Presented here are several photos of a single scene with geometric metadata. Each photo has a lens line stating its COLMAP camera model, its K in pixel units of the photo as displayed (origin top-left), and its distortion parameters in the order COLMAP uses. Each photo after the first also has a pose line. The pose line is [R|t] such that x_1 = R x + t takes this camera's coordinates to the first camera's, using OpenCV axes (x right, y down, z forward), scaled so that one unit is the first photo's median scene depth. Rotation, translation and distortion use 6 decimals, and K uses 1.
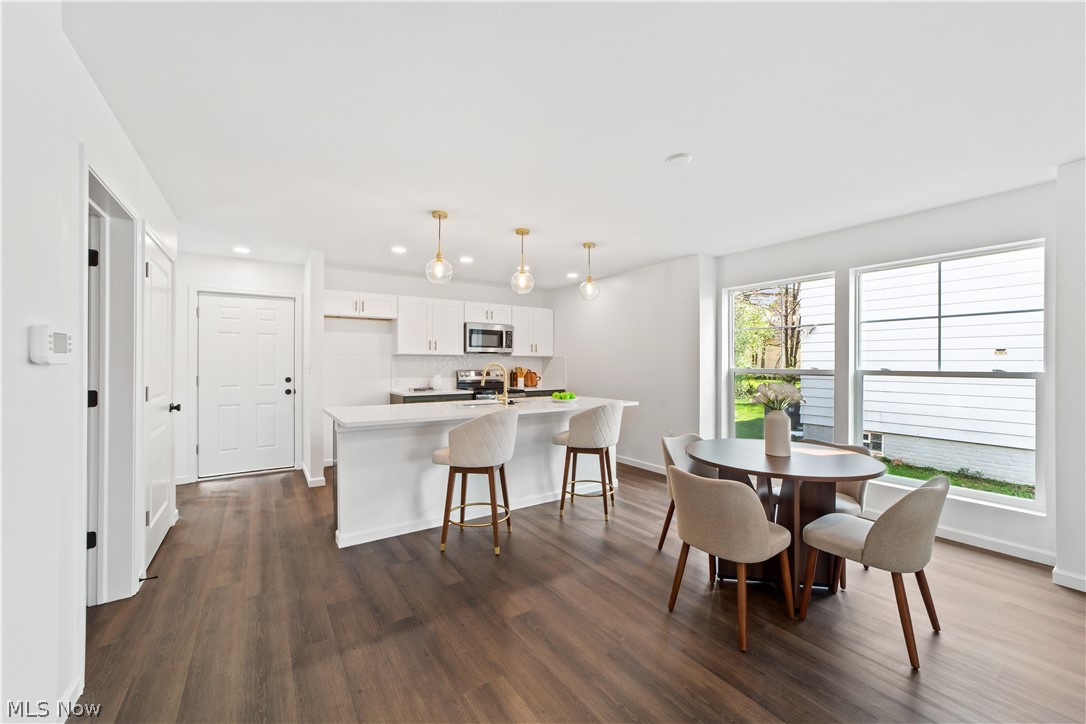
lens RADIAL K [[421.0, 0, 534.5], [0, 421.0, 366.2], [0, 0, 1]] dist [-0.016299, 0.007462]
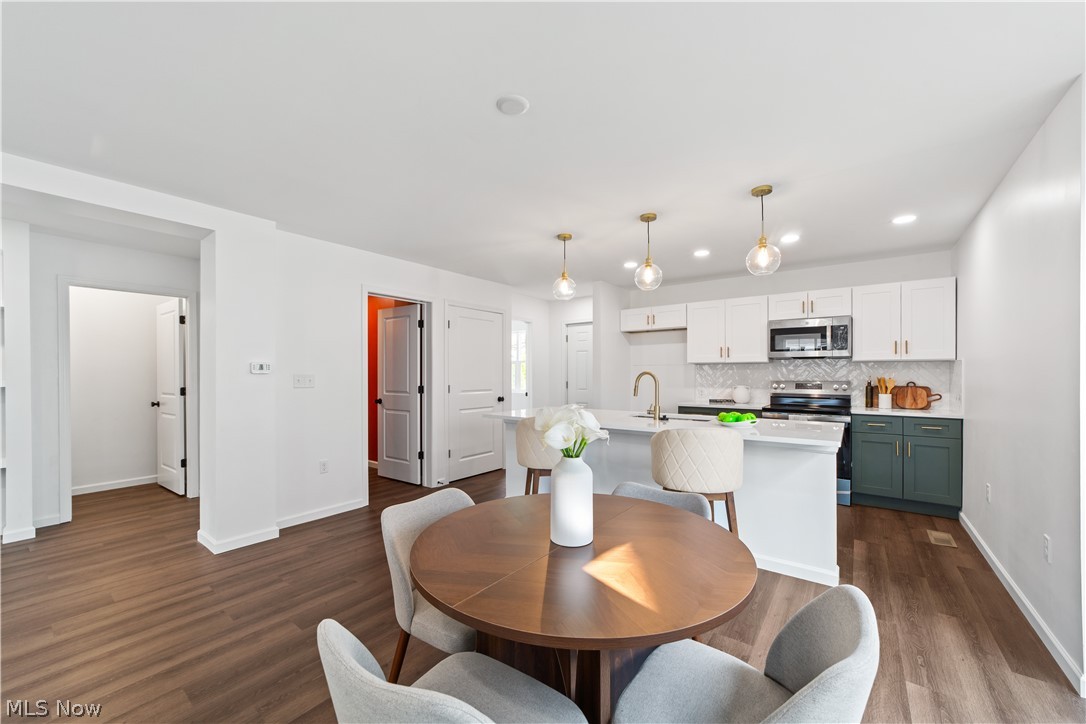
lens RADIAL K [[421.0, 0, 540.7], [0, 421.0, 374.6], [0, 0, 1]] dist [-0.016299, 0.007462]
pose [[0.331649, 0.000794, -0.943403, 0.449902], [-0.001191, 0.999999, 0.000423, -0.002037], [0.943402, 0.000984, 0.331649, 0.330079]]
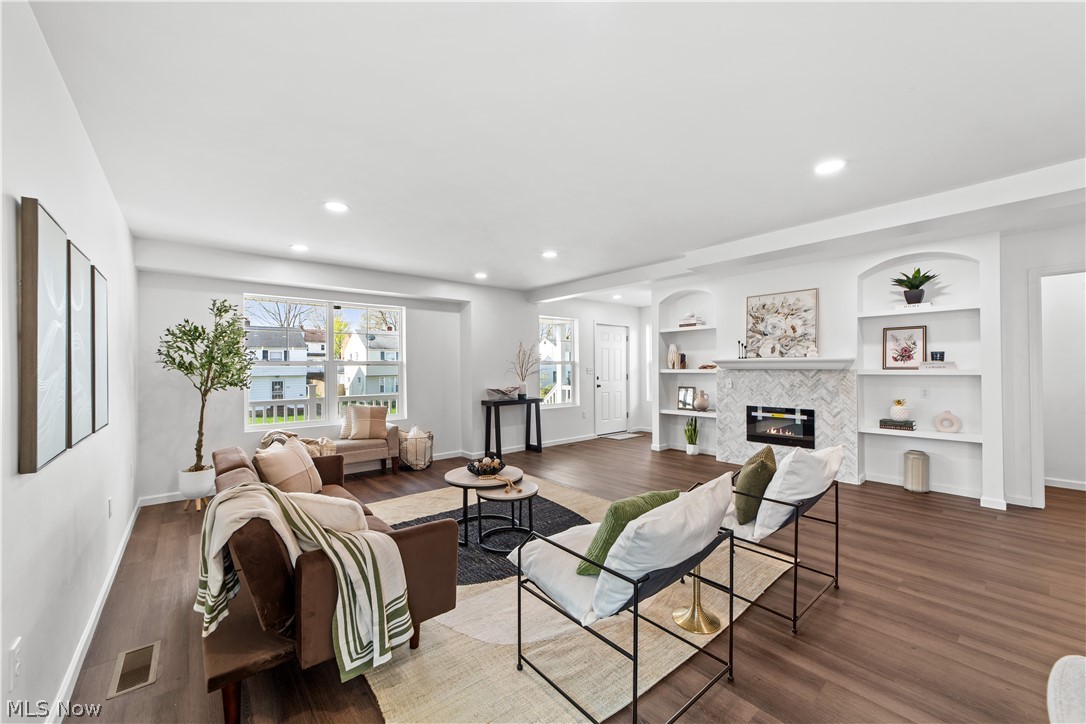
lens RADIAL K [[421.0, 0, 537.4], [0, 421.0, 365.0], [0, 0, 1]] dist [-0.016299, 0.007462]
pose [[-0.993150, 0.004583, -0.116756, 0.463218], [0.004824, 0.999987, -0.001775, -0.002844], [0.116746, -0.002326, -0.993159, 0.413903]]
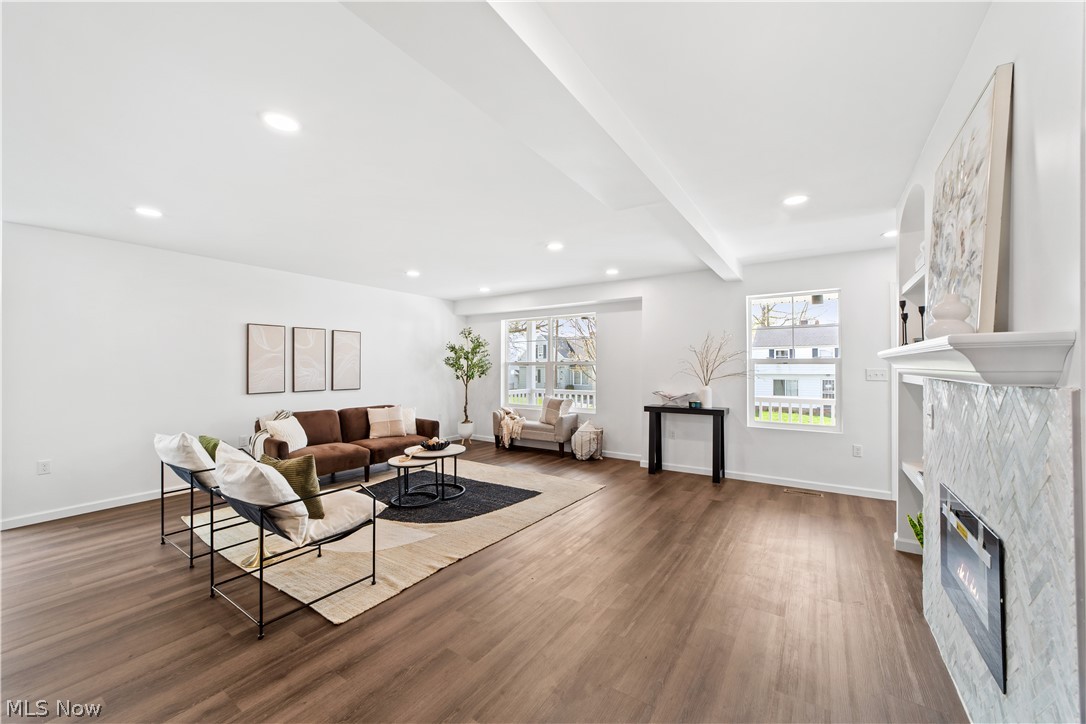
lens RADIAL K [[421.0, 0, 537.5], [0, 421.0, 361.8], [0, 0, 1]] dist [-0.016299, 0.007462]
pose [[-0.386197, 0.010563, 0.922356, -0.281844], [0.002846, 0.999943, -0.010260, -0.003152], [-0.922412, -0.001337, -0.386206, -0.038302]]
